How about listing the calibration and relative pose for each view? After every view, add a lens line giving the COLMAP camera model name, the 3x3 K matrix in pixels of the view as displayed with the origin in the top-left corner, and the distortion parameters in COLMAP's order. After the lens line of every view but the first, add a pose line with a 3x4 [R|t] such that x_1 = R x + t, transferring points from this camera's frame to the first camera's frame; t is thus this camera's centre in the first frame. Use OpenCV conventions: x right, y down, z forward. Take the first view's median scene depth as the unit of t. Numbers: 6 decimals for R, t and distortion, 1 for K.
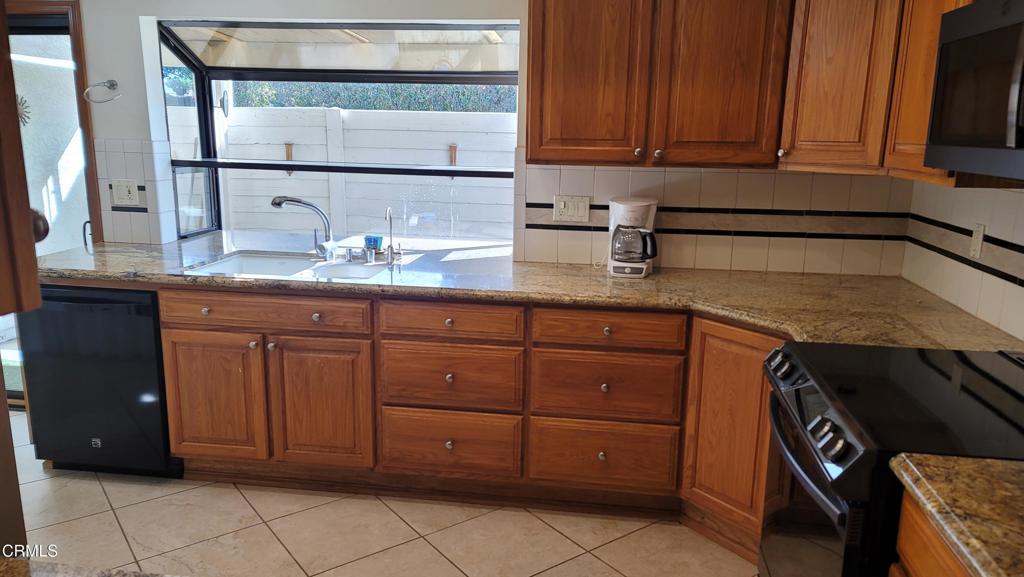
lens RADIAL K [[742.9, 0, 515.7], [0, 742.9, 288.2], [0, 0, 1]] dist [0.075020, -0.044106]
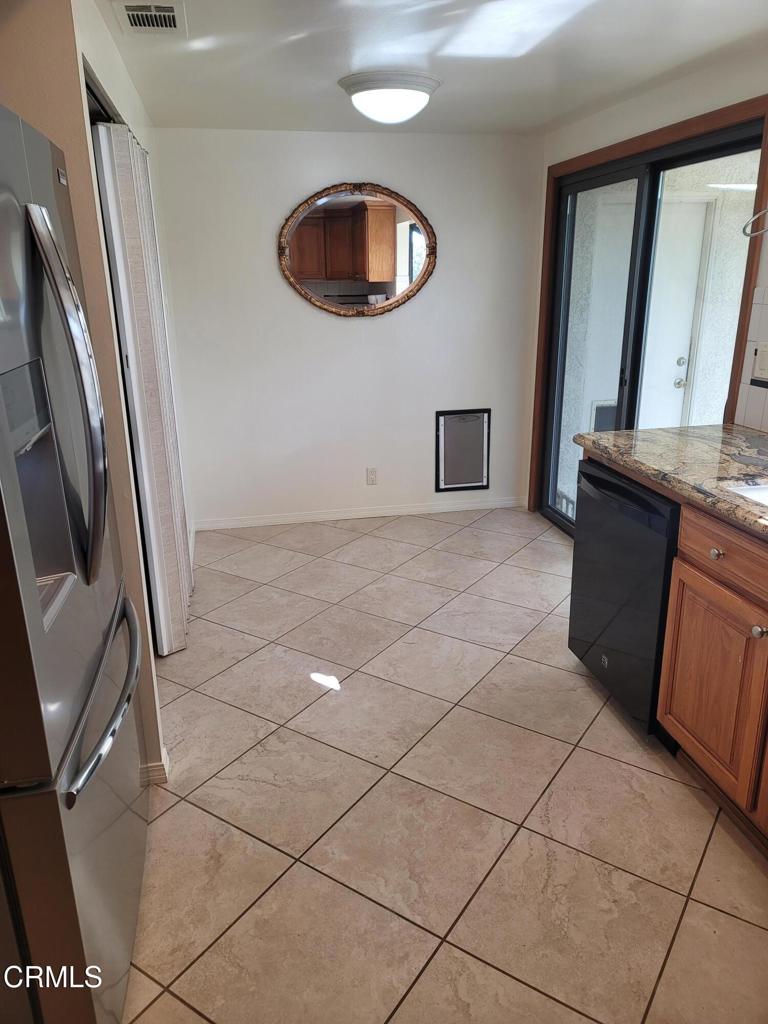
lens RADIAL K [[744.5, 0, 383.4], [0, 744.5, 509.5], [0, 0, 1]] dist [0.081844, -0.076142]
pose [[0.323033, 0.263876, -0.908856, 0.080523], [-0.183883, 0.959541, 0.213234, -0.093356], [0.928352, 0.098241, 0.358486, 0.491676]]
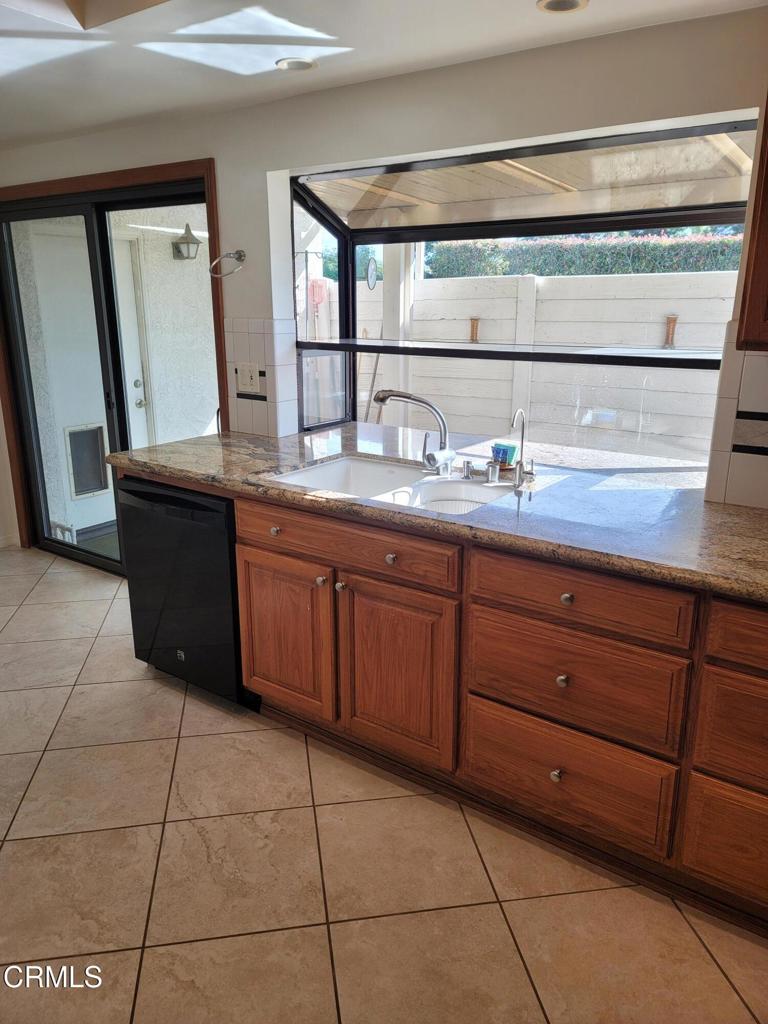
lens RADIAL K [[744.5, 0, 375.2], [0, 744.5, 504.3], [0, 0, 1]] dist [0.081844, -0.076142]
pose [[0.881338, 0.107429, -0.460110, 0.052322], [-0.082050, 0.993812, 0.074875, -0.067764], [0.465307, -0.028238, 0.884699, 0.335701]]
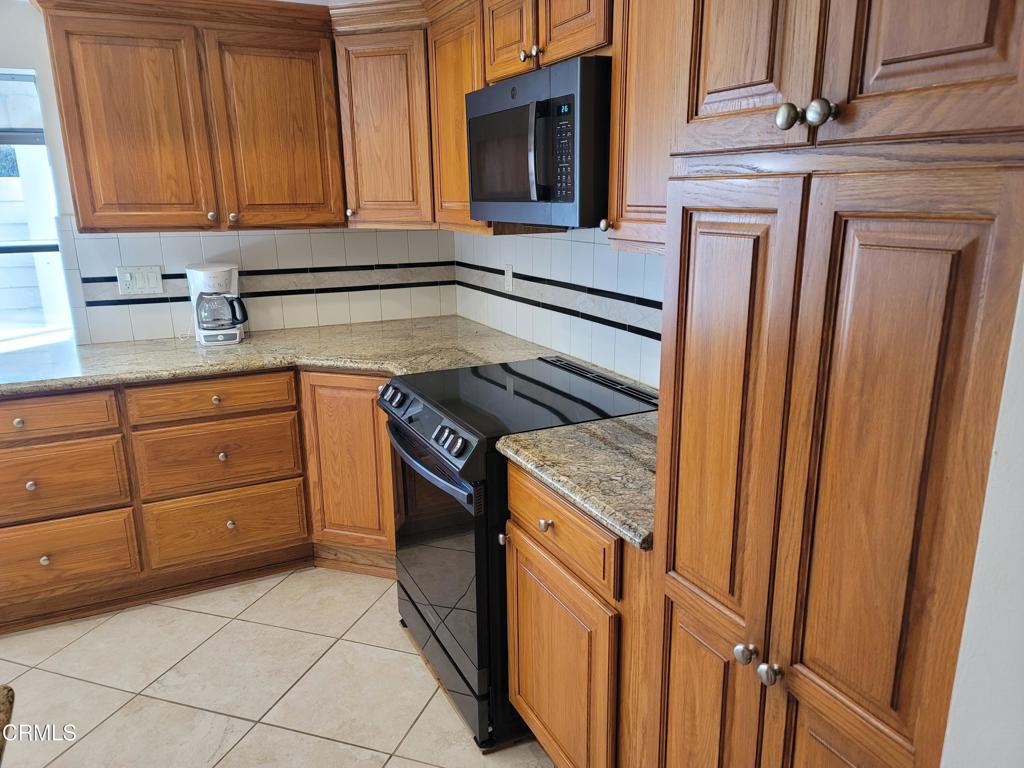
lens RADIAL K [[744.5, 0, 515.5], [0, 744.5, 394.4], [0, 0, 1]] dist [0.081844, -0.076142]
pose [[0.825915, -0.170757, 0.537314, -0.078485], [0.143339, 0.985313, 0.092801, 0.014092], [-0.545269, 0.000372, 0.838261, -0.050747]]
